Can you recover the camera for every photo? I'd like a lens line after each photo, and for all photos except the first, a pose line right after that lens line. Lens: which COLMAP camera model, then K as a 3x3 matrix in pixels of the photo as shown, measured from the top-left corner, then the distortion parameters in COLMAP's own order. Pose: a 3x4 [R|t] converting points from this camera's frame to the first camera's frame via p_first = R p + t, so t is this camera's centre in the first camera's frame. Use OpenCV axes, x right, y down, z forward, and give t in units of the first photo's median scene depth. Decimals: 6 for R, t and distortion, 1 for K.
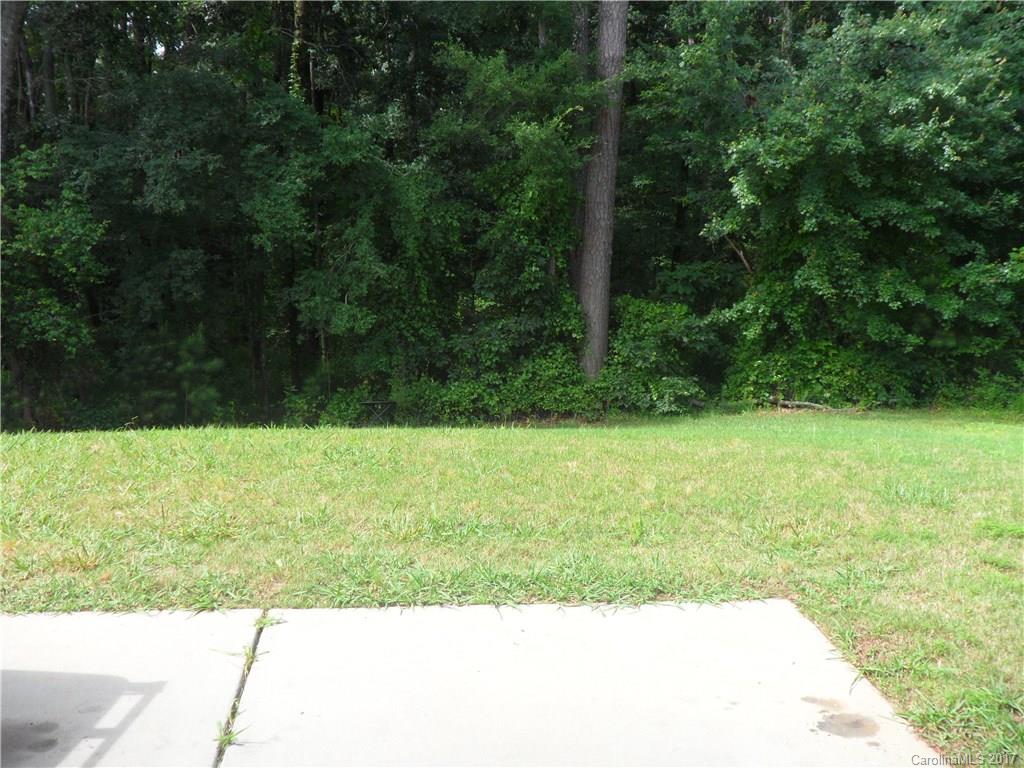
lens RADIAL K [[1101.4, 0, 524.4], [0, 1101.4, 390.4], [0, 0, 1]] dist [-0.015504, 0.000000]
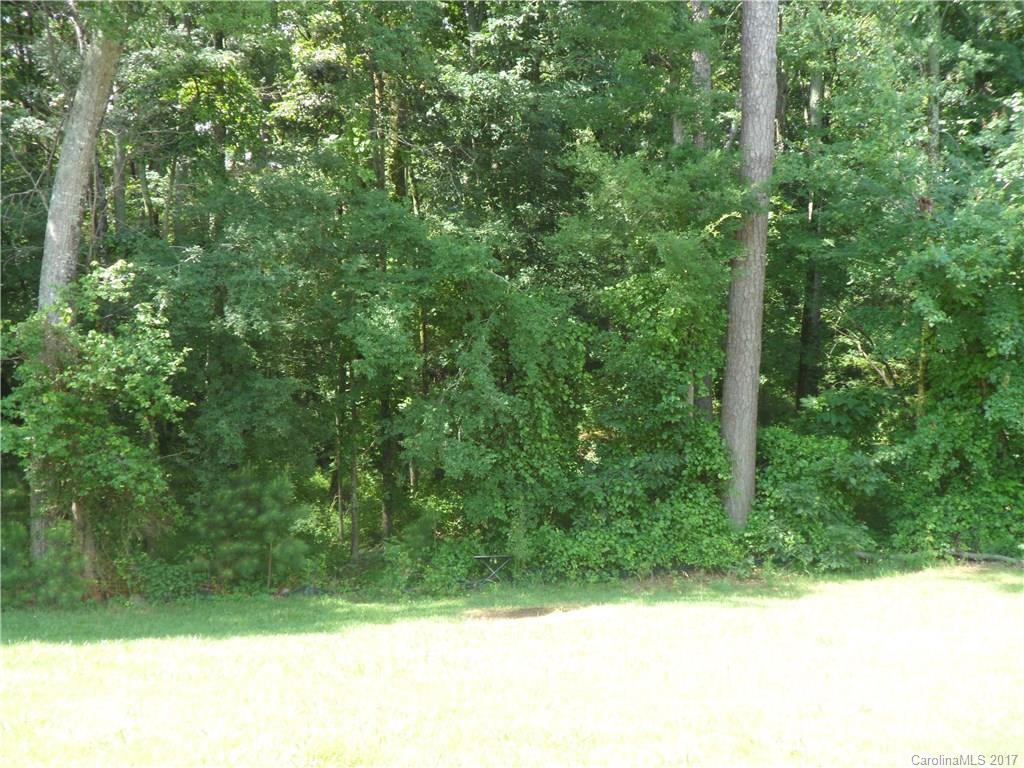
lens RADIAL K [[1101.4, 0, 520.6], [0, 1101.4, 386.1], [0, 0, 1]] dist [-0.015504, 0.000000]
pose [[0.999150, -0.002815, -0.041134, -0.075987], [-0.001232, 0.995182, -0.098037, -0.036209], [0.041212, 0.098004, 0.994332, 0.141609]]
